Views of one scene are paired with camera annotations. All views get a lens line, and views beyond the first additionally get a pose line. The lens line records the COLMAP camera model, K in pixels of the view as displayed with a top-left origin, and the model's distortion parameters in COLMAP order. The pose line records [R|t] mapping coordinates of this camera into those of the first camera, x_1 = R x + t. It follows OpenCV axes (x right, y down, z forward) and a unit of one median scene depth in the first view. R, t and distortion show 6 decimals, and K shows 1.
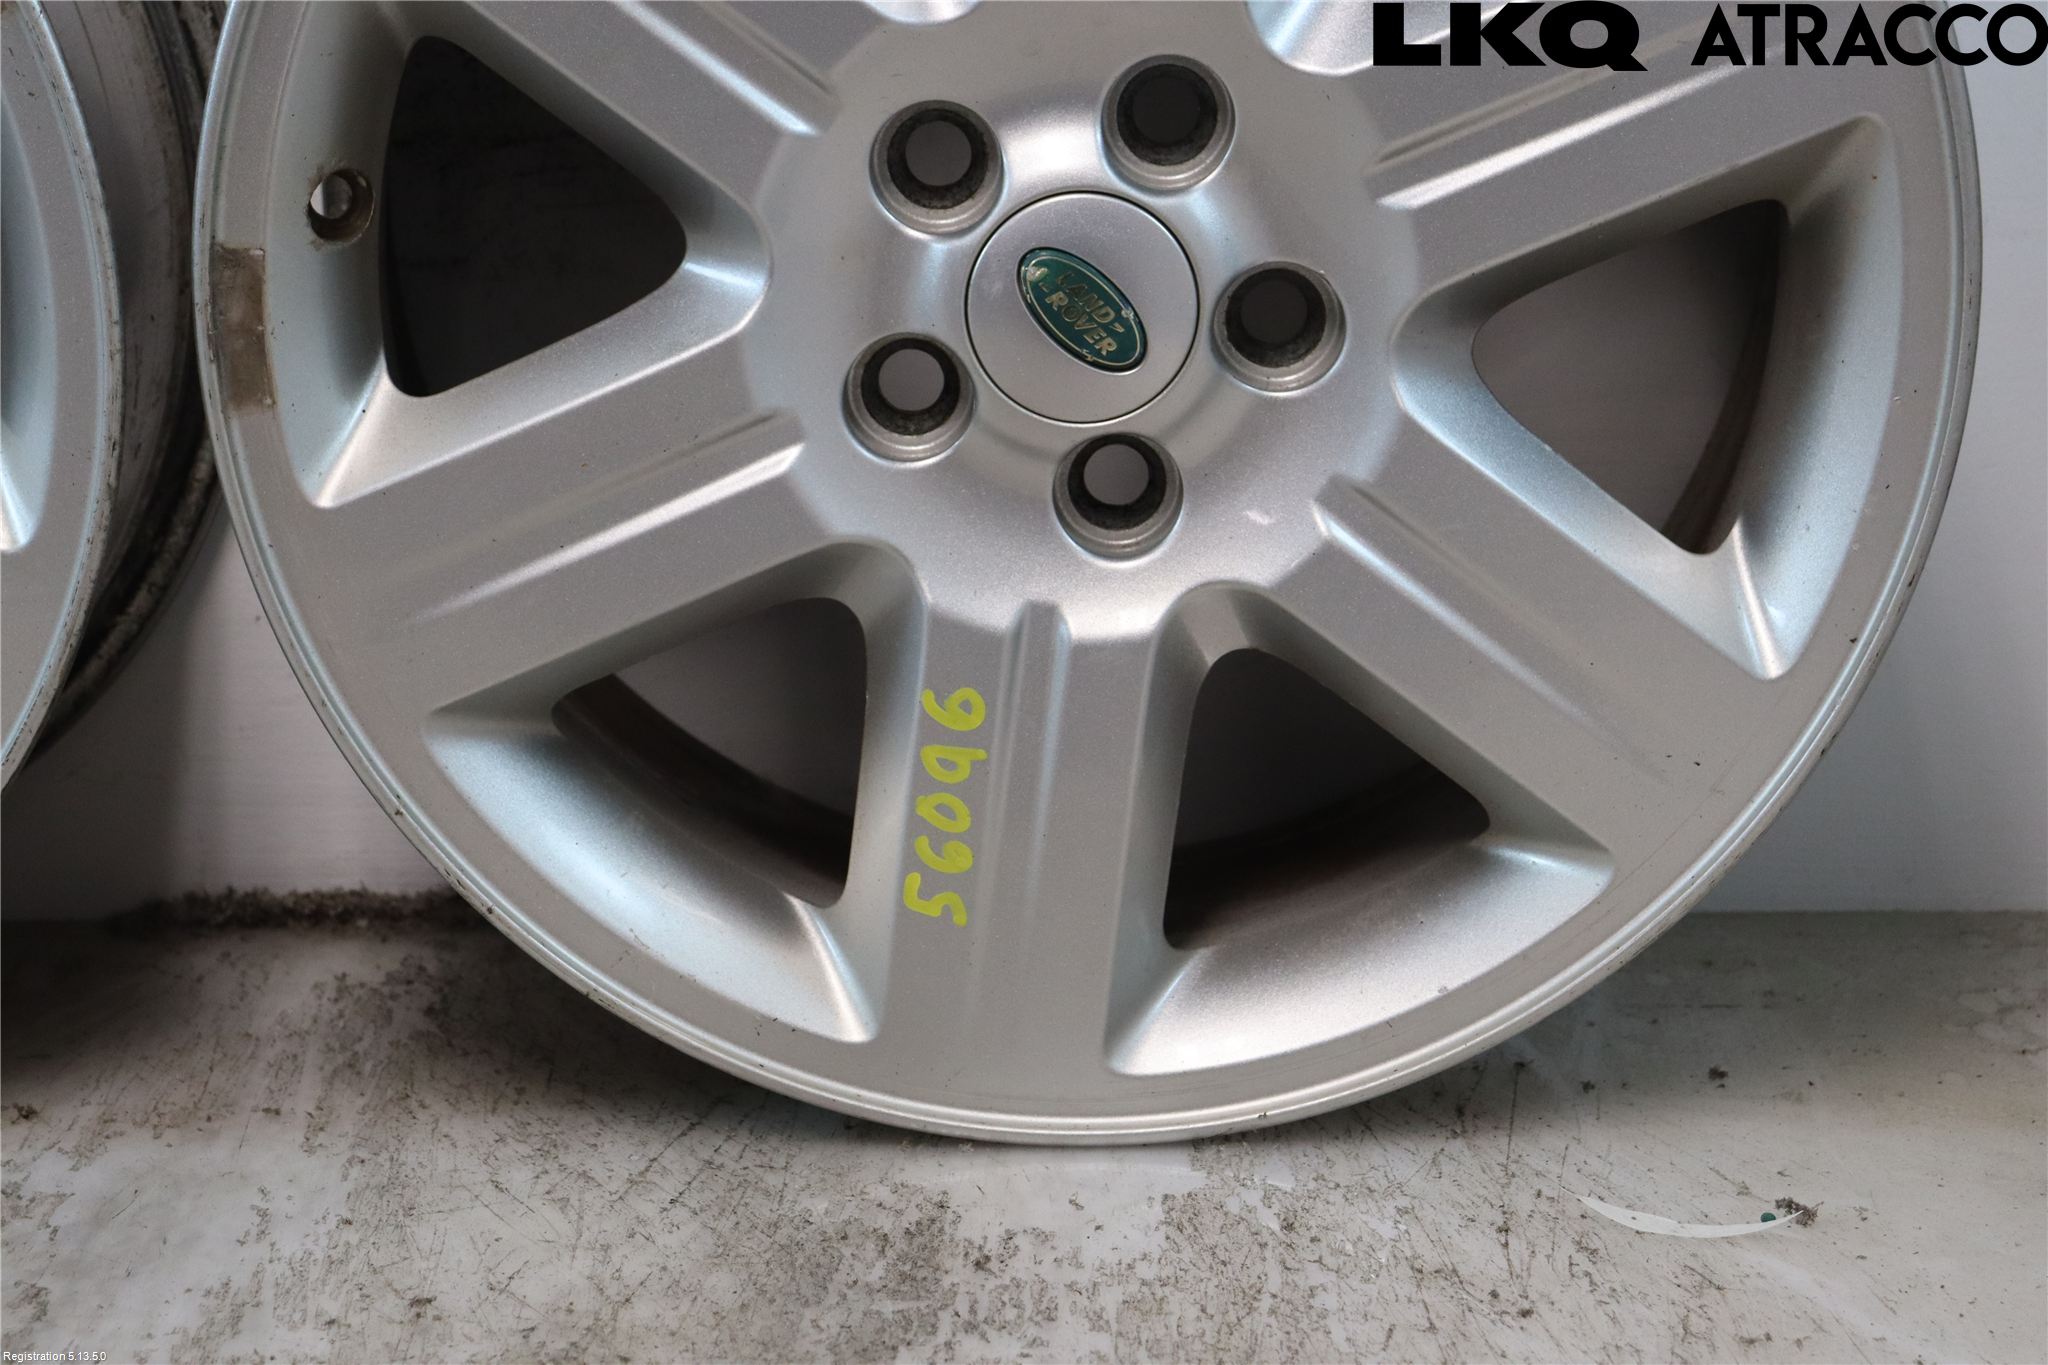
lens RADIAL K [[4365.7, 0, 1017.8], [0, 4365.7, 691.8], [0, 0, 1]] dist [0.329085, 0.000000]
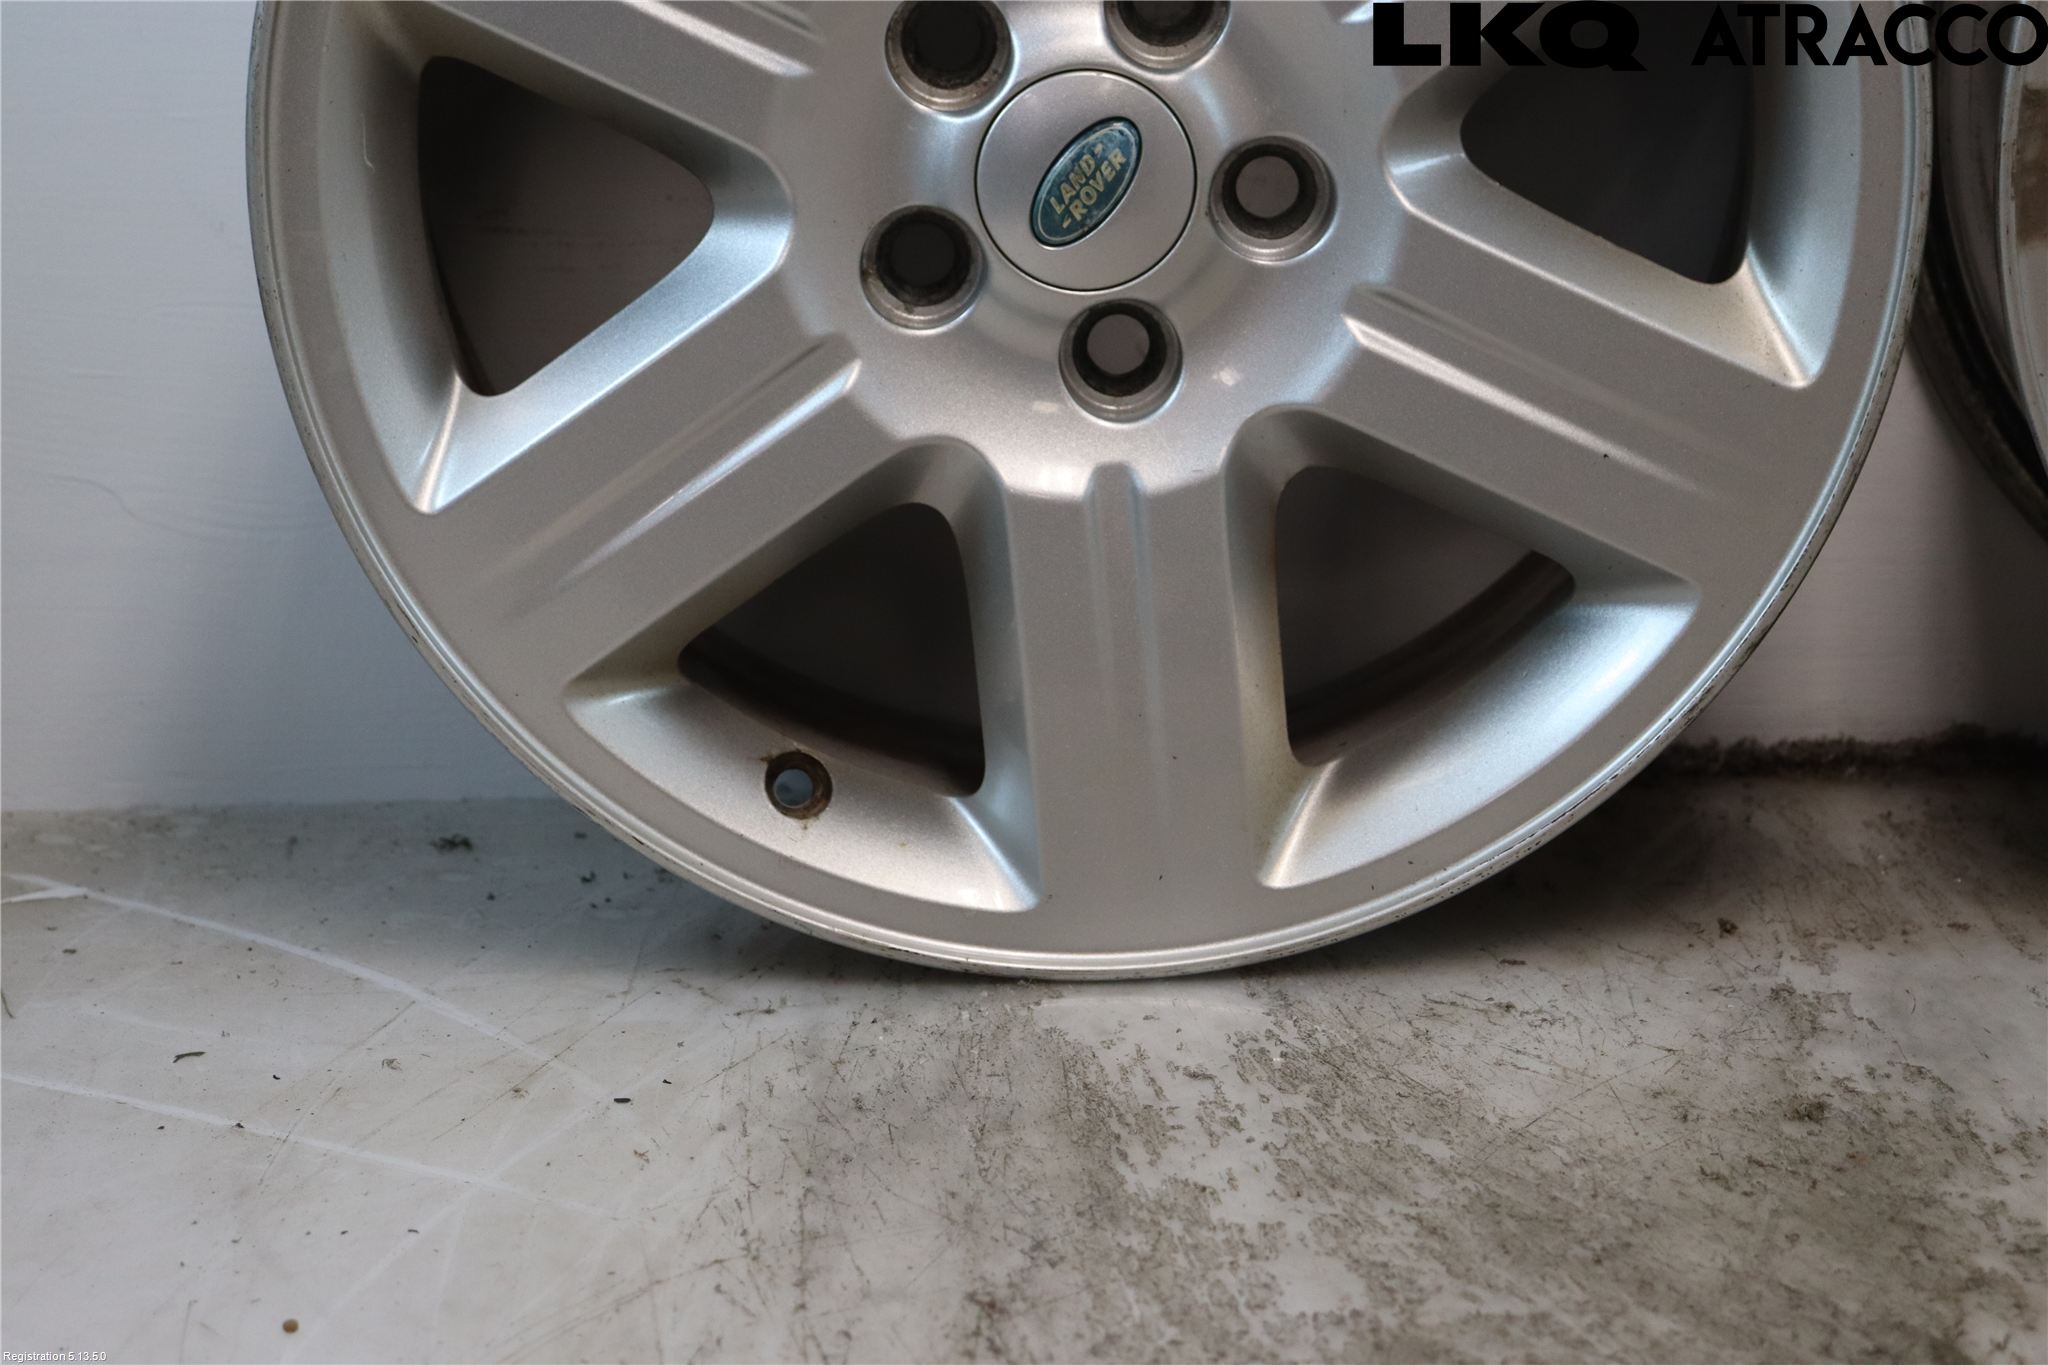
lens RADIAL K [[4886.6, 0, 1020.3], [0, 4886.6, 694.3], [0, 0, 1]] dist [0.424978, 0.000000]
pose [[0.999841, -0.017653, -0.002615, -0.412908], [0.017648, 0.999842, -0.001943, 0.040958], [0.002649, 0.001897, 0.999995, -0.185275]]
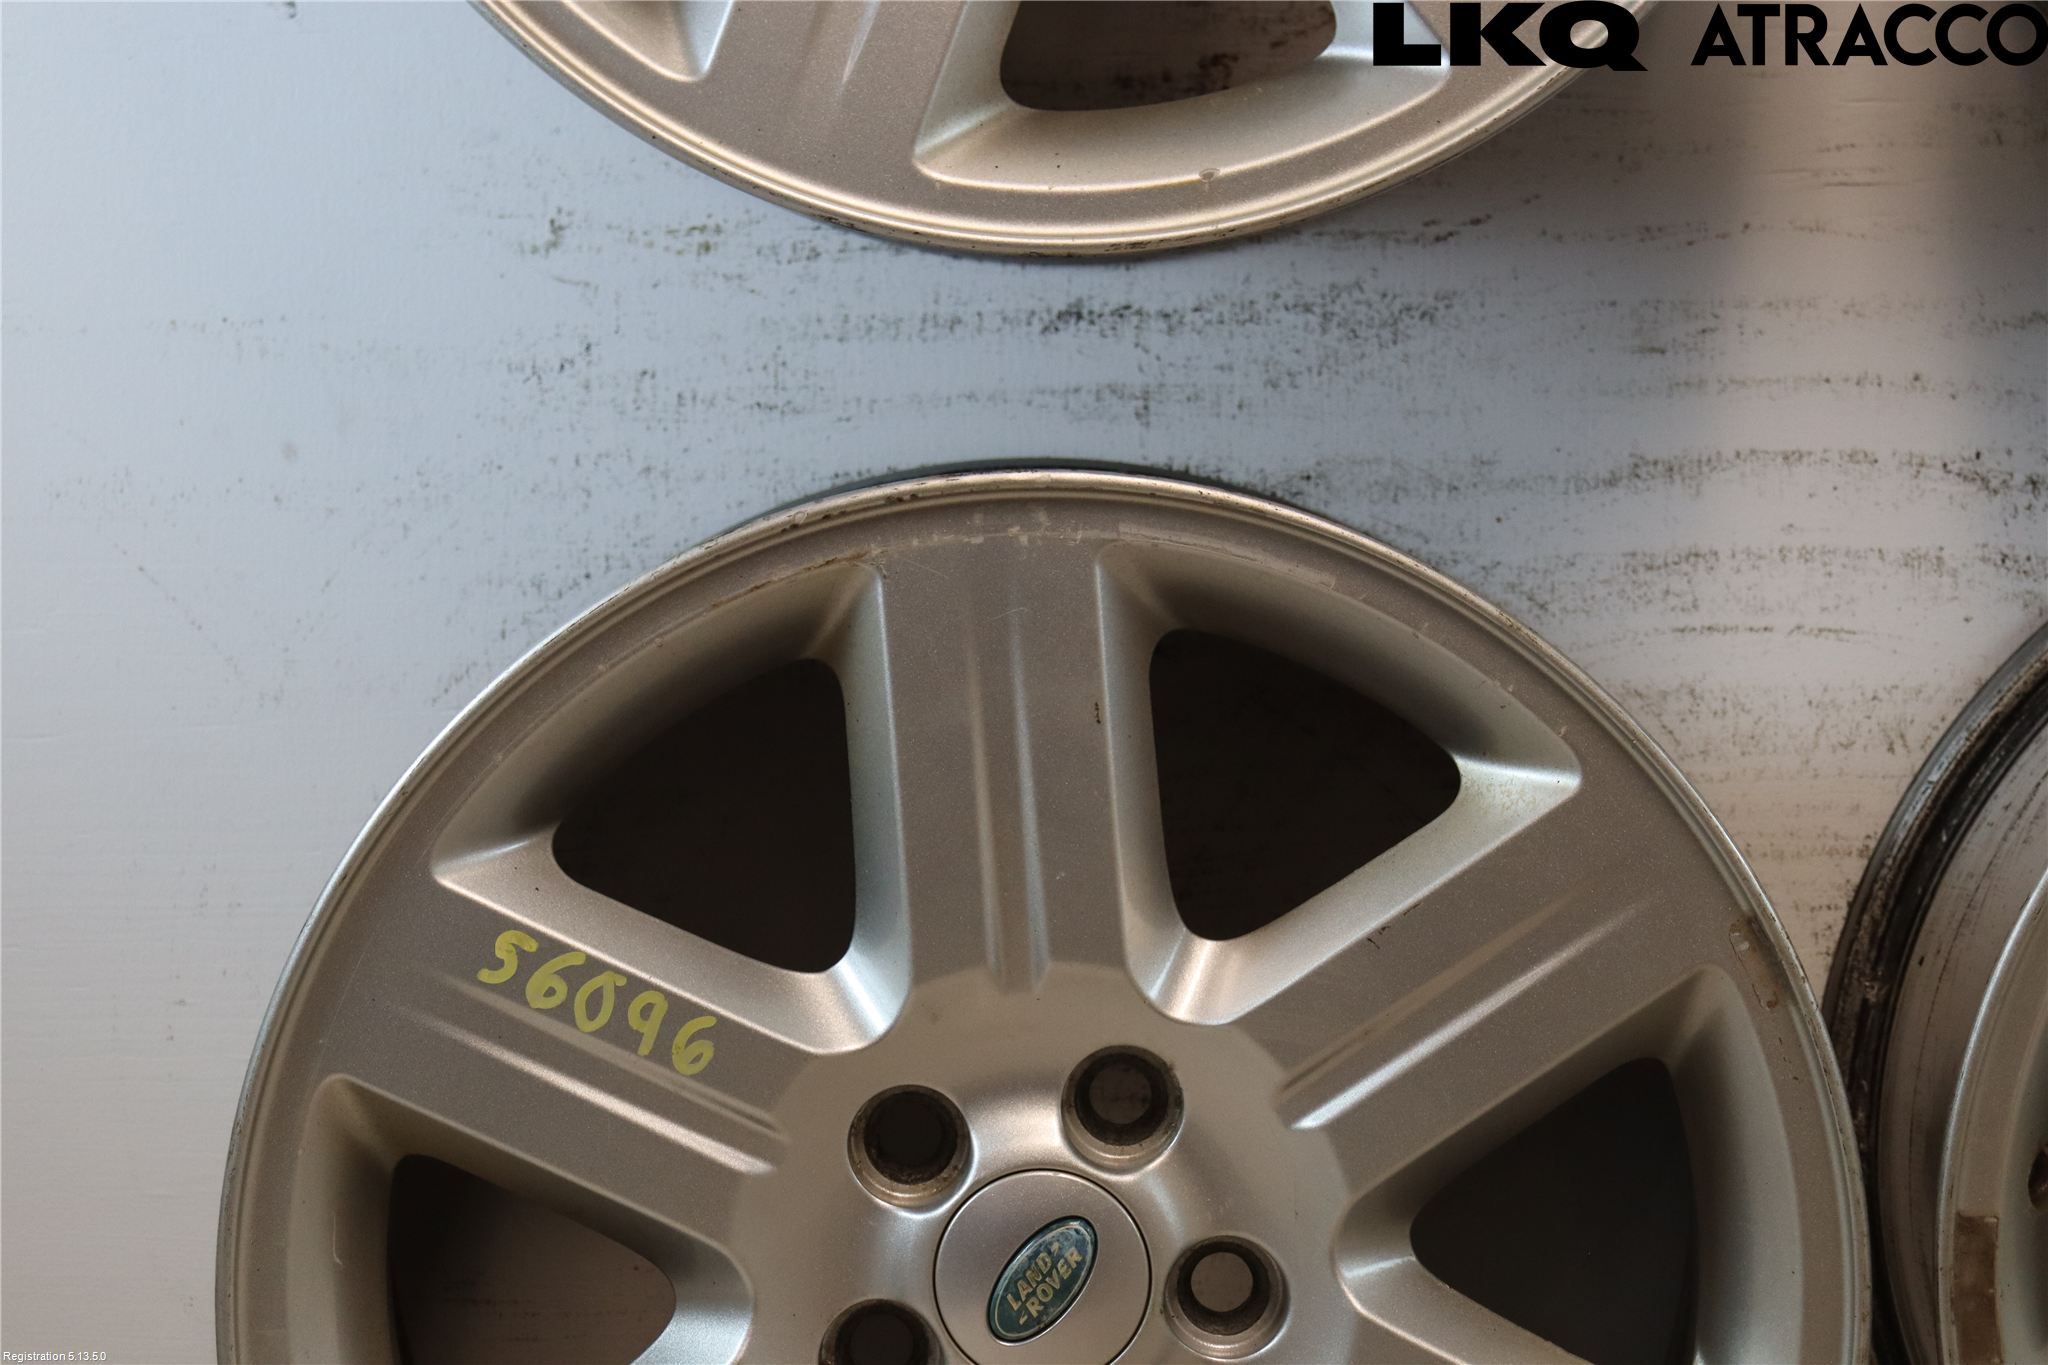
lens RADIAL K [[4886.6, 0, 1018.4], [0, 4886.6, 692.3], [0, 0, 1]] dist [0.424978, 0.000000]
pose [[0.999970, -0.007704, 0.000943, -0.403946], [0.007745, 0.982304, -0.187131, -0.000340], [0.000515, 0.187133, 0.982334, -0.212394]]
